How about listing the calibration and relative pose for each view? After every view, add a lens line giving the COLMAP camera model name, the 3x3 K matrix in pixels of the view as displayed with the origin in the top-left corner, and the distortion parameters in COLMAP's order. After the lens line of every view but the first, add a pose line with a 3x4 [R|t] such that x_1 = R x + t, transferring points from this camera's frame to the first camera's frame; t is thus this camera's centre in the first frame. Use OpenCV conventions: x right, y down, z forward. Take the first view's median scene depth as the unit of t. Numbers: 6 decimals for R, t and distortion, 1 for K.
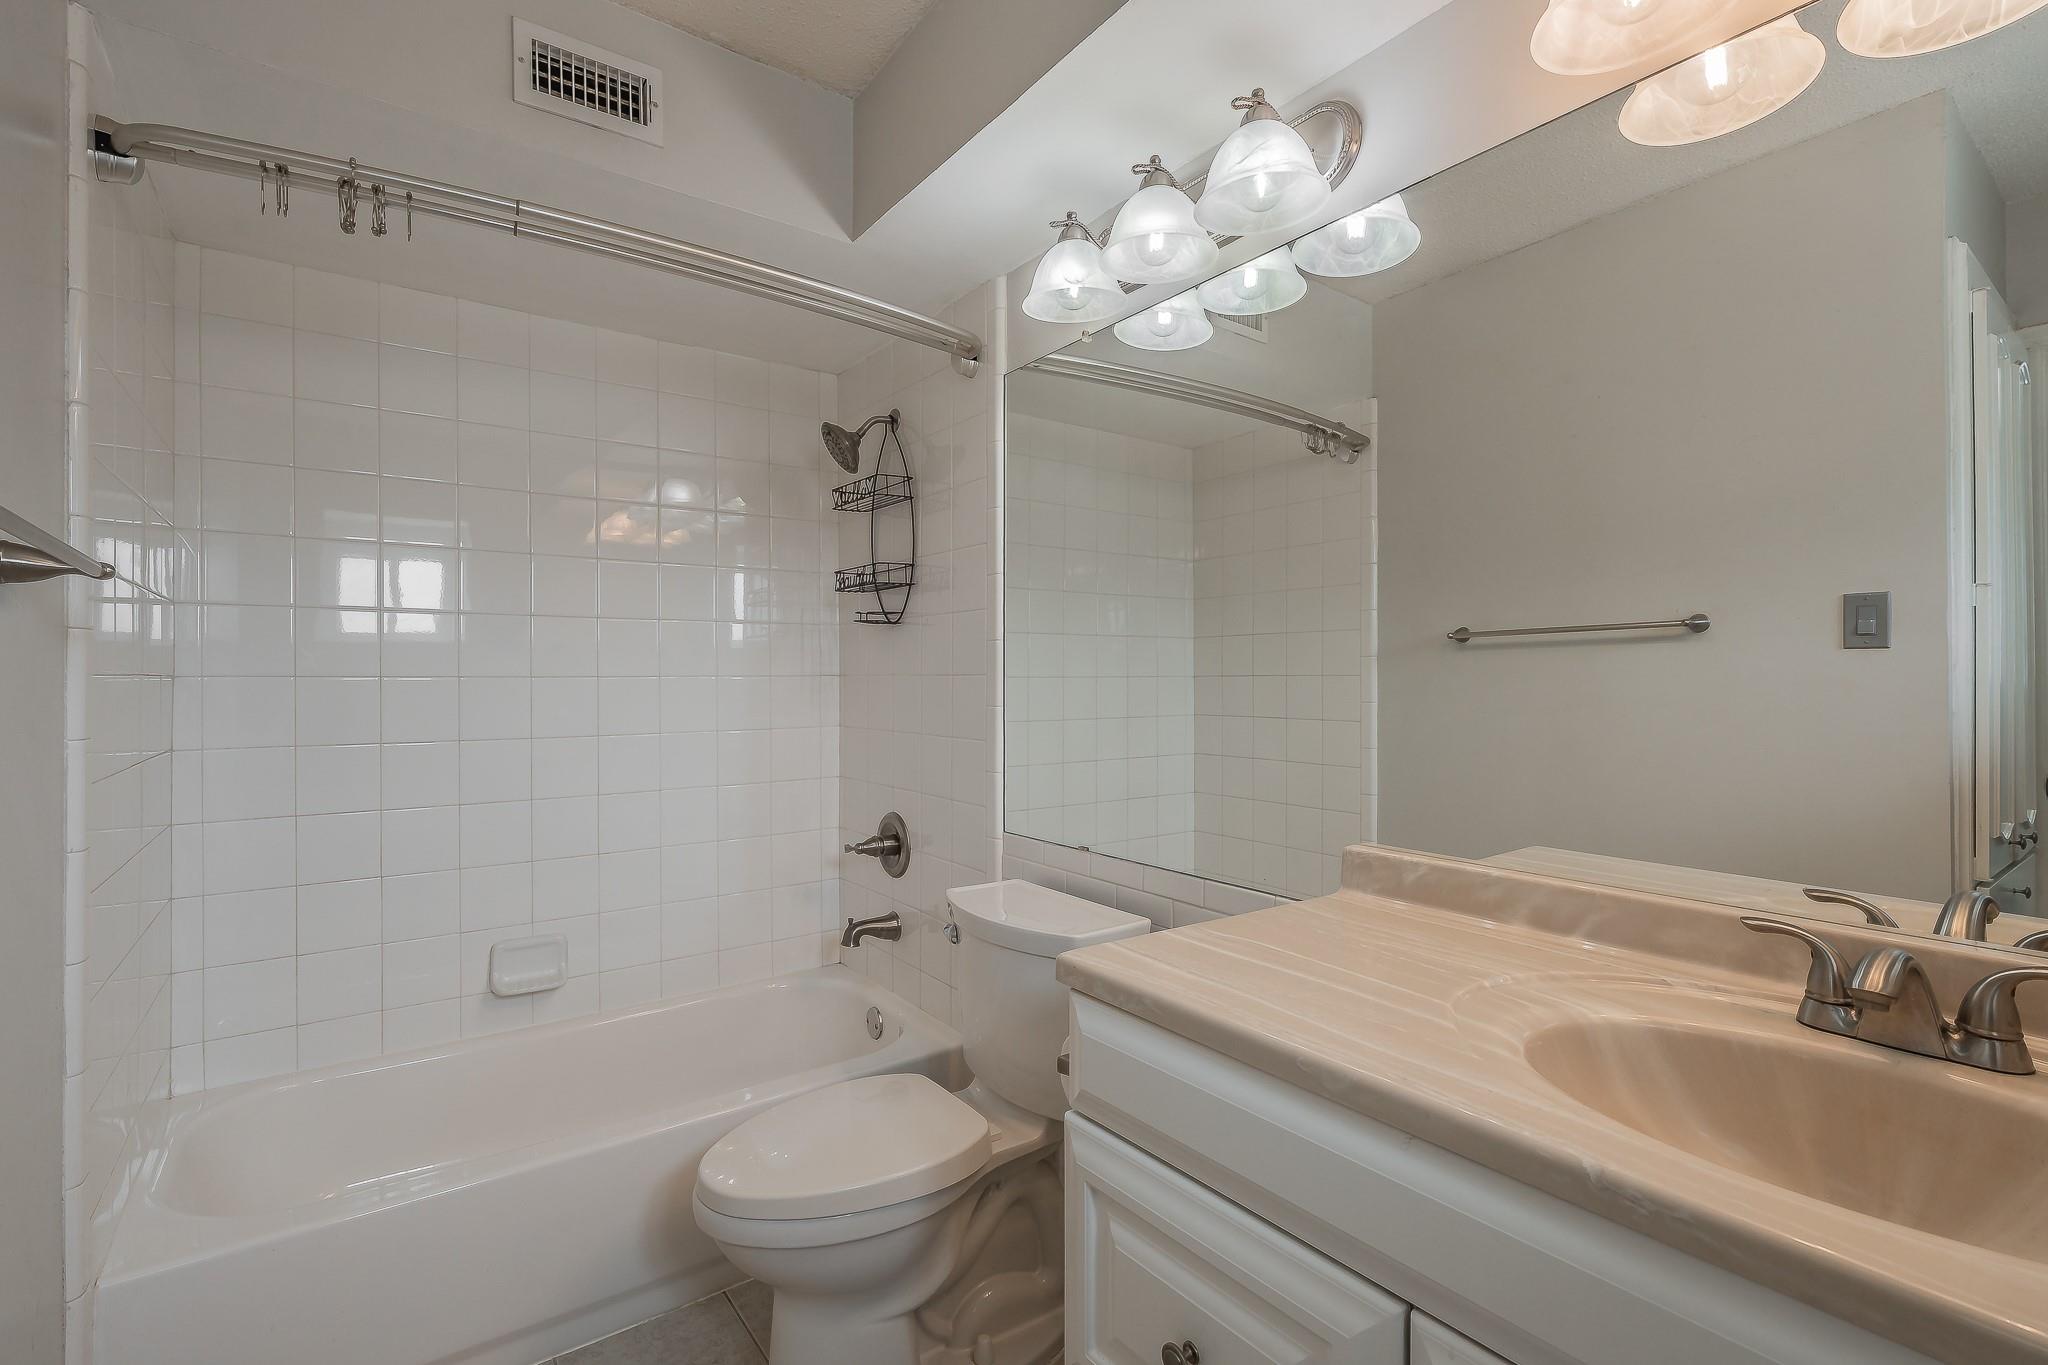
lens RADIAL K [[941.2, 0, 1024.0], [0, 941.2, 682.5], [0, 0, 1]] dist [-0.001409, -0.000197]
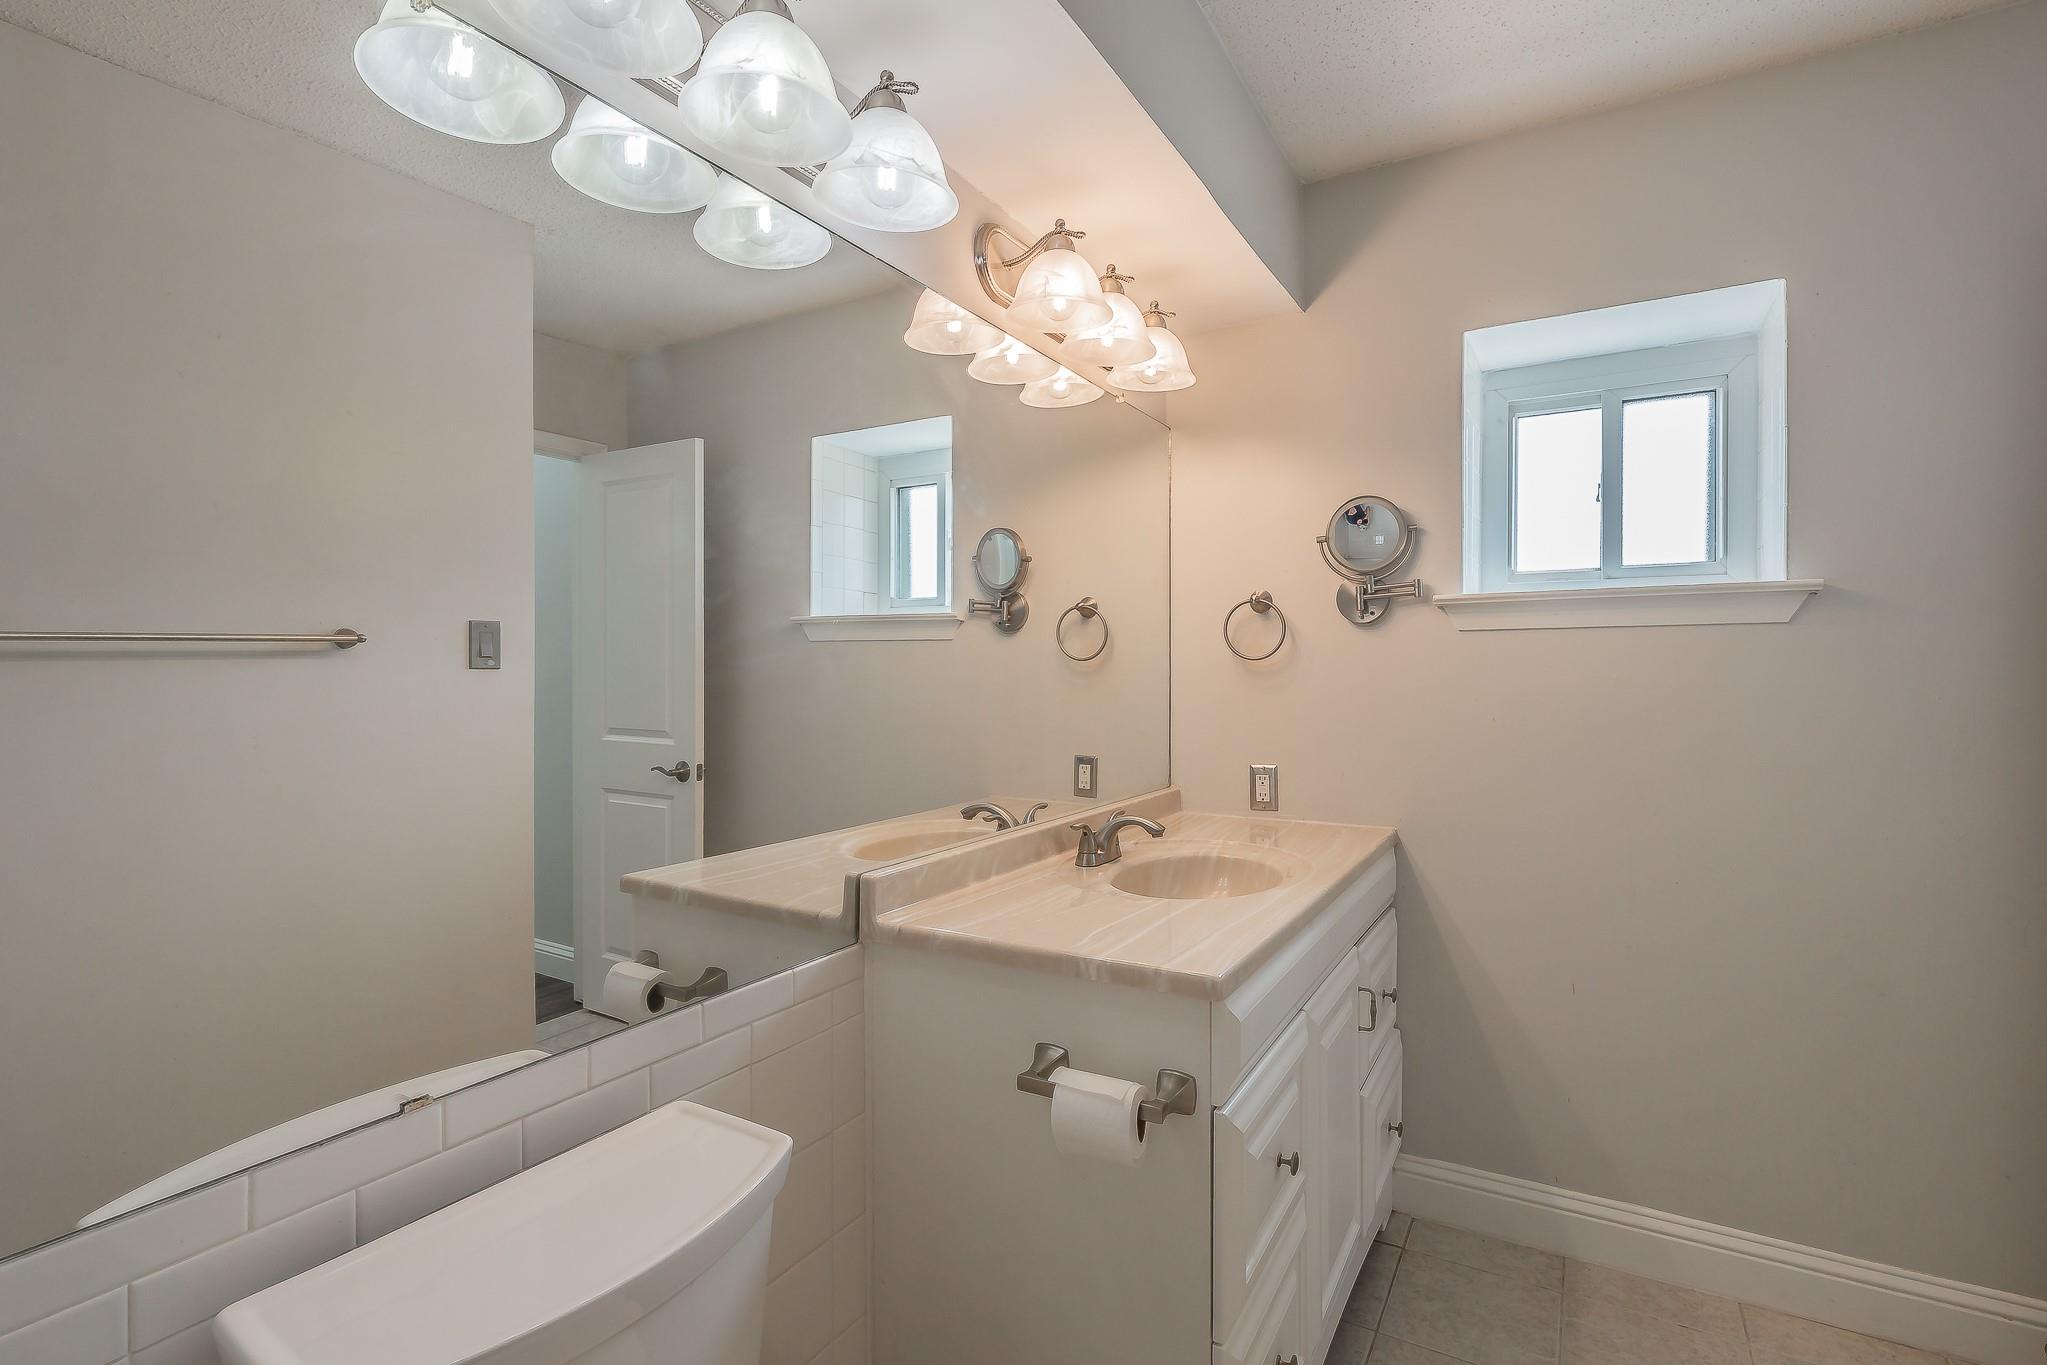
lens RADIAL K [[977.8, 0, 1023.5], [0, 977.8, 682.5], [0, 0, 1]] dist [0.000888, 0.000115]
pose [[-0.405720, -0.012925, 0.913906, -0.476092], [0.004562, 0.999859, 0.016166, -0.036064], [-0.913986, 0.010728, -0.405604, 0.883554]]
